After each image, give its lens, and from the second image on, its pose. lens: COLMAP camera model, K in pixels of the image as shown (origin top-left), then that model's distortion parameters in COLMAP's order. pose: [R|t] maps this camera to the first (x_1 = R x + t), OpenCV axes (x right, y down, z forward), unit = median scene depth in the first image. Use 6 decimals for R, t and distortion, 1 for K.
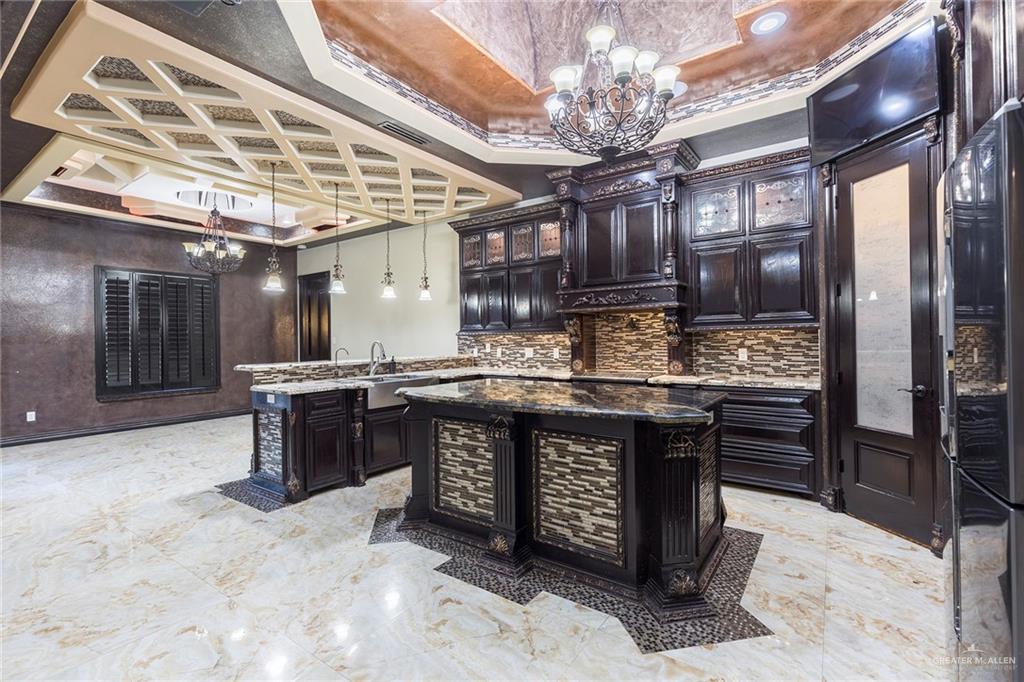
lens RADIAL K [[457.6, 0, 508.4], [0, 457.6, 339.1], [0, 0, 1]] dist [0.007986, -0.001648]
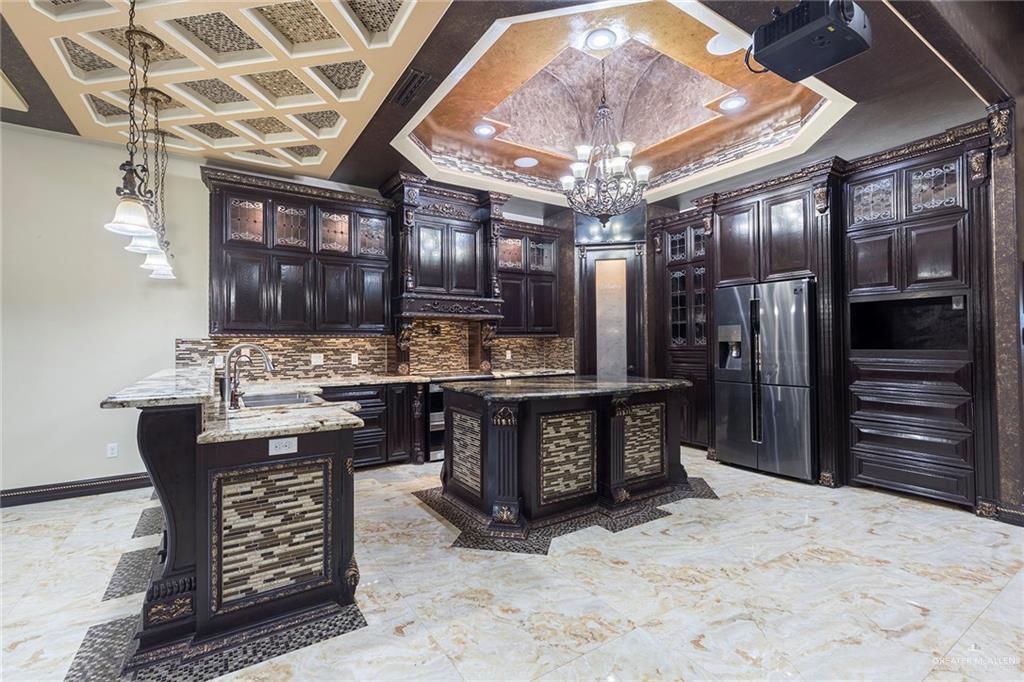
lens RADIAL K [[457.6, 0, 512.2], [0, 457.6, 338.1], [0, 0, 1]] dist [0.007986, -0.001648]
pose [[0.363157, 0.018493, 0.931544, -1.149717], [0.000401, 0.999800, -0.020004, 0.014492], [-0.931728, 0.007638, 0.363077, 0.672113]]
